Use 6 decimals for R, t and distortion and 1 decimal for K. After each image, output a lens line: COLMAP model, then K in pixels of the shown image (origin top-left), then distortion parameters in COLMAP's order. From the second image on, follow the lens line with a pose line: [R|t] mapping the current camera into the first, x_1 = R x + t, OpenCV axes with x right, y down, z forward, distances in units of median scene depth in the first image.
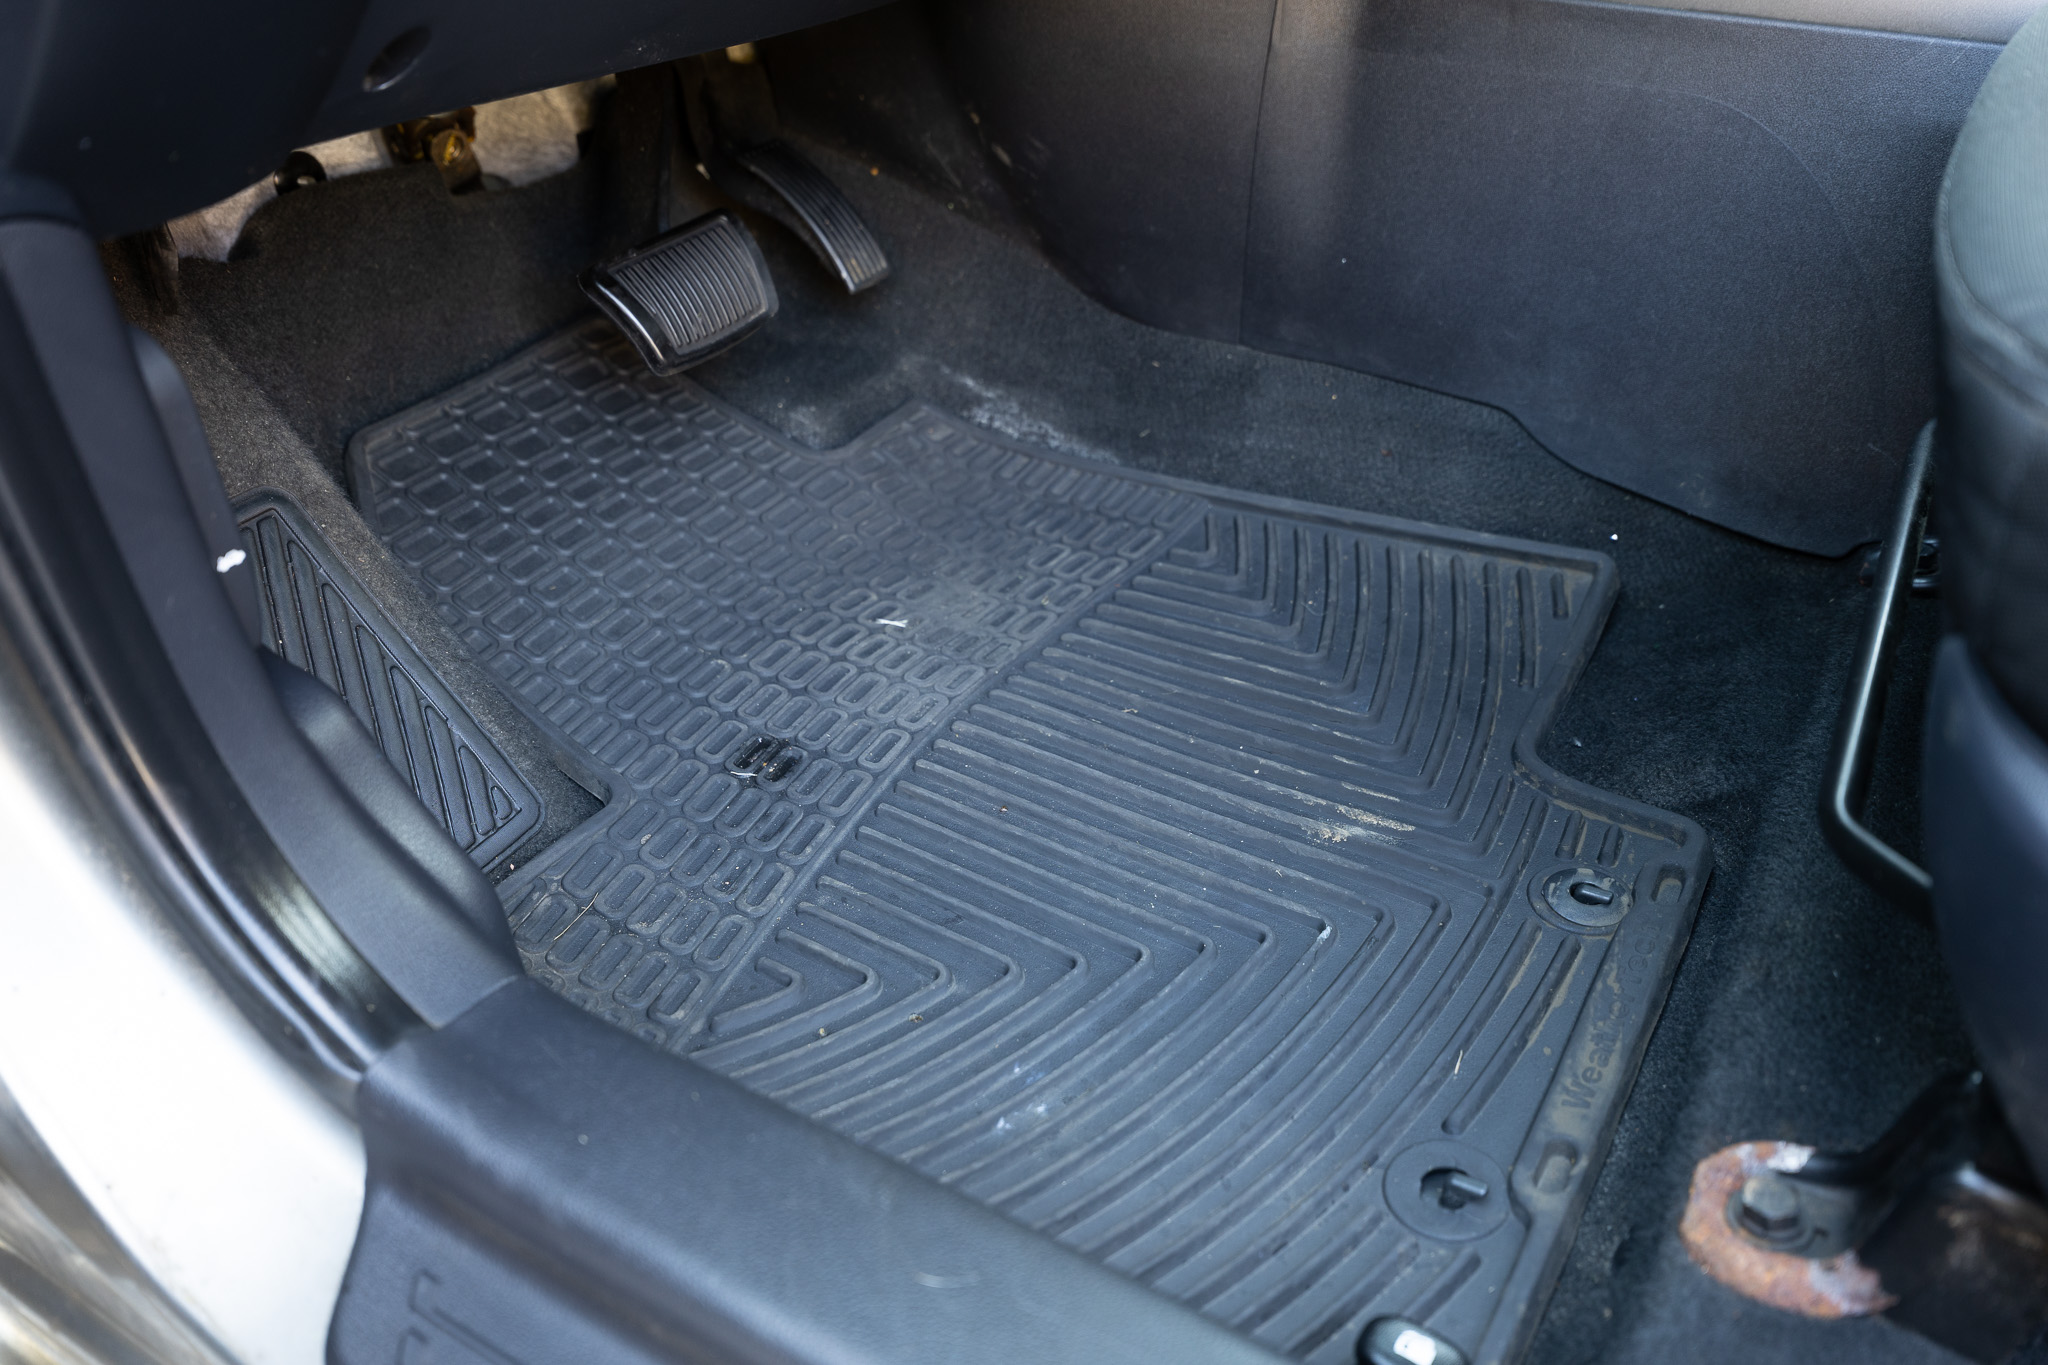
lens RADIAL K [[1414.0, 0, 1024.0], [0, 1414.0, 682.5], [0, 0, 1]] dist [-0.014160, -0.000908]
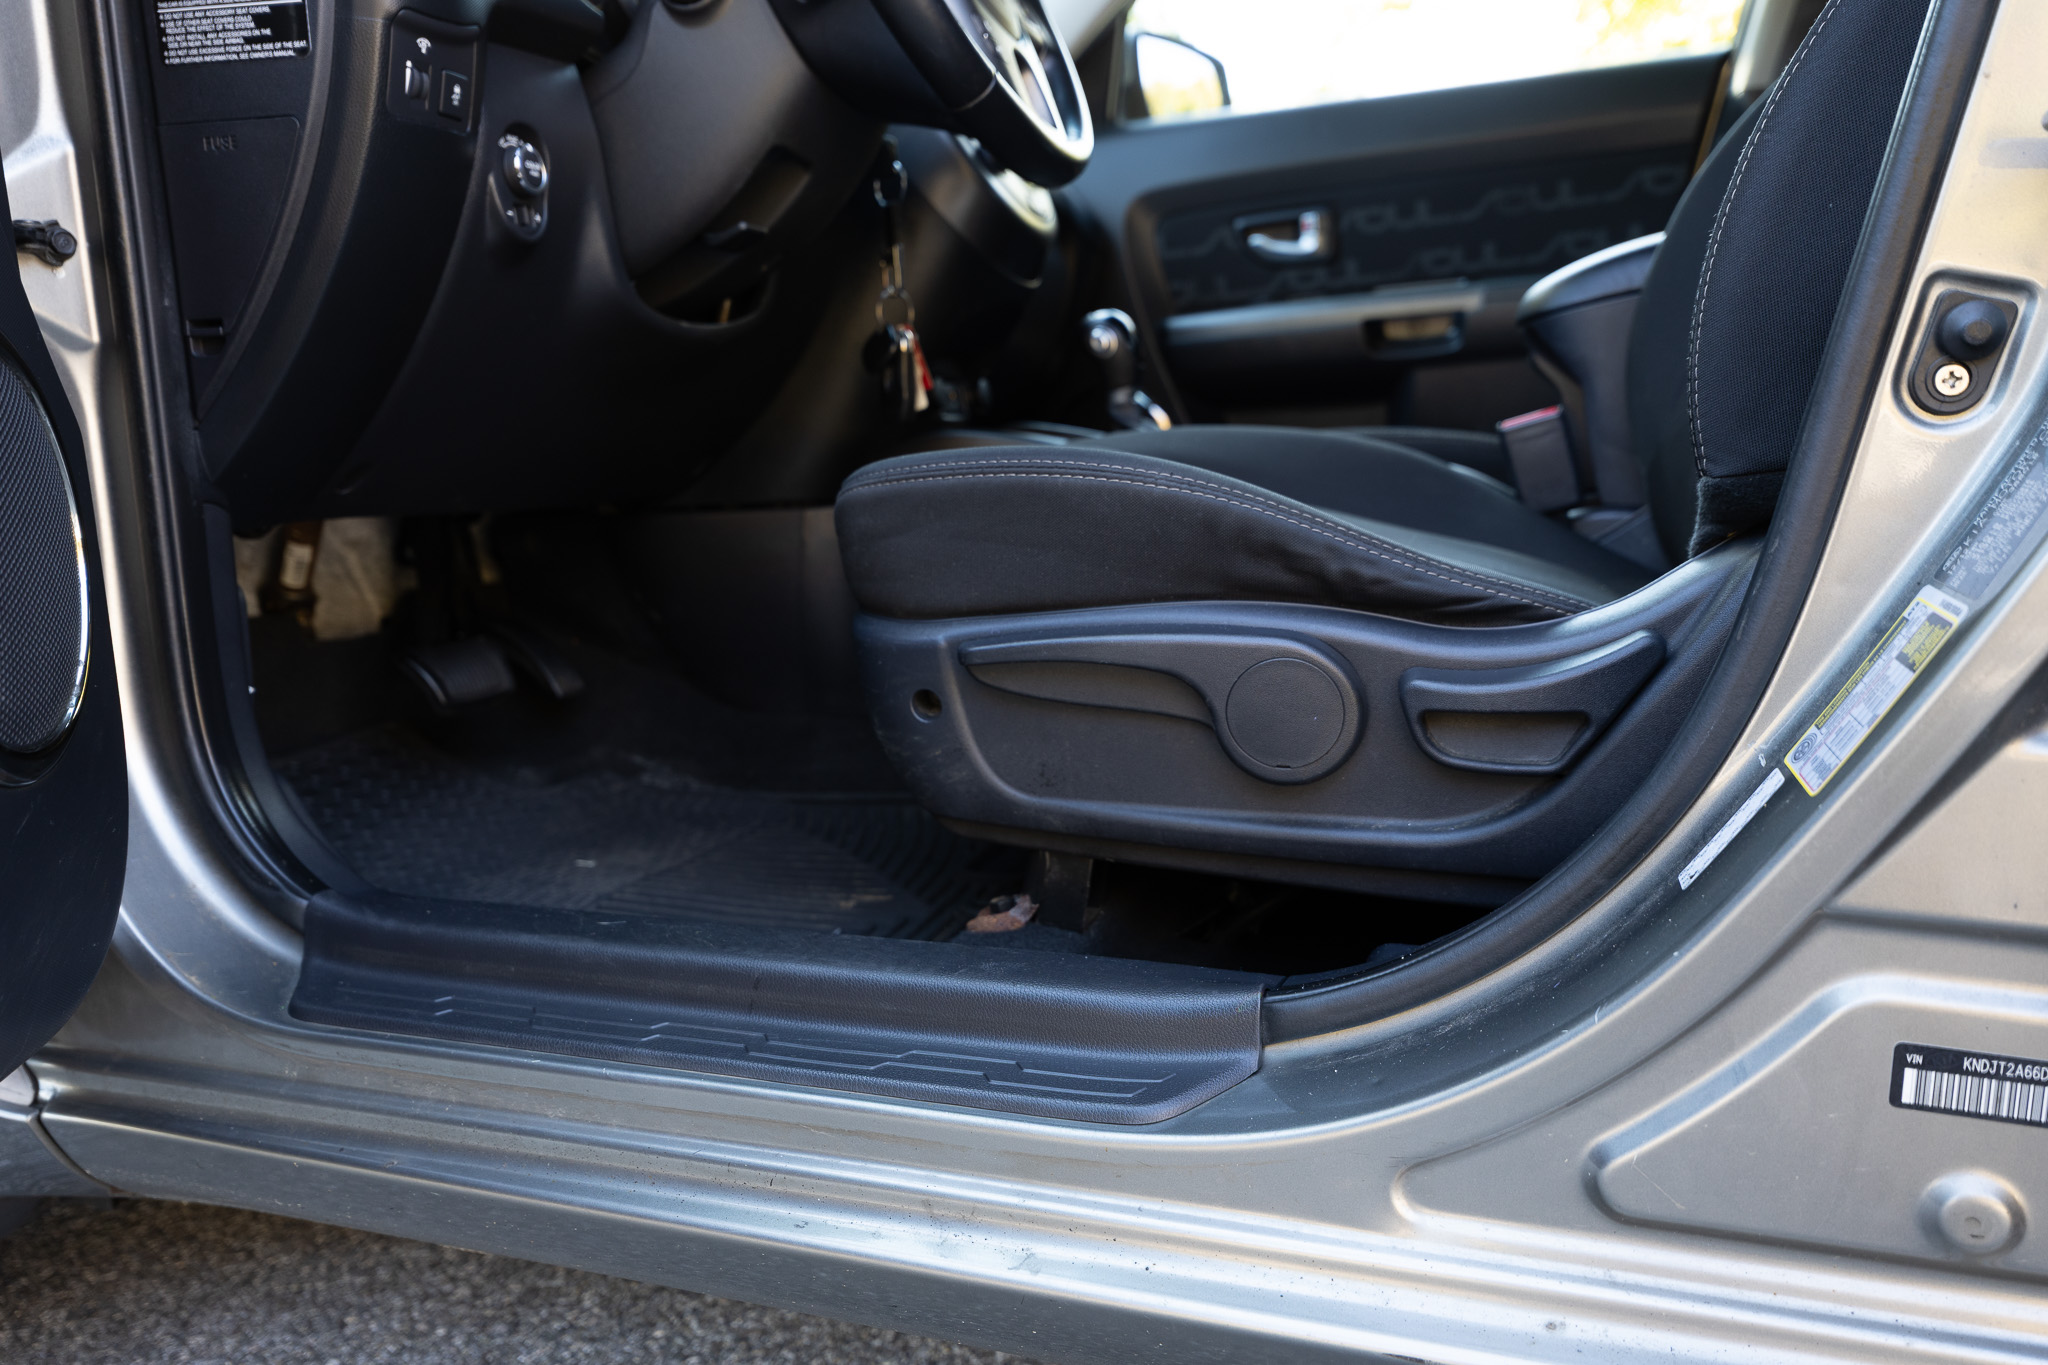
lens RADIAL K [[1414.0, 0, 1024.0], [0, 1414.0, 682.5], [0, 0, 1]] dist [-0.014160, -0.000908]
pose [[0.975565, -0.043437, 0.215373, 0.048933], [0.135258, 0.891223, -0.432929, 0.472974], [-0.173140, 0.451481, 0.875321, -0.504280]]
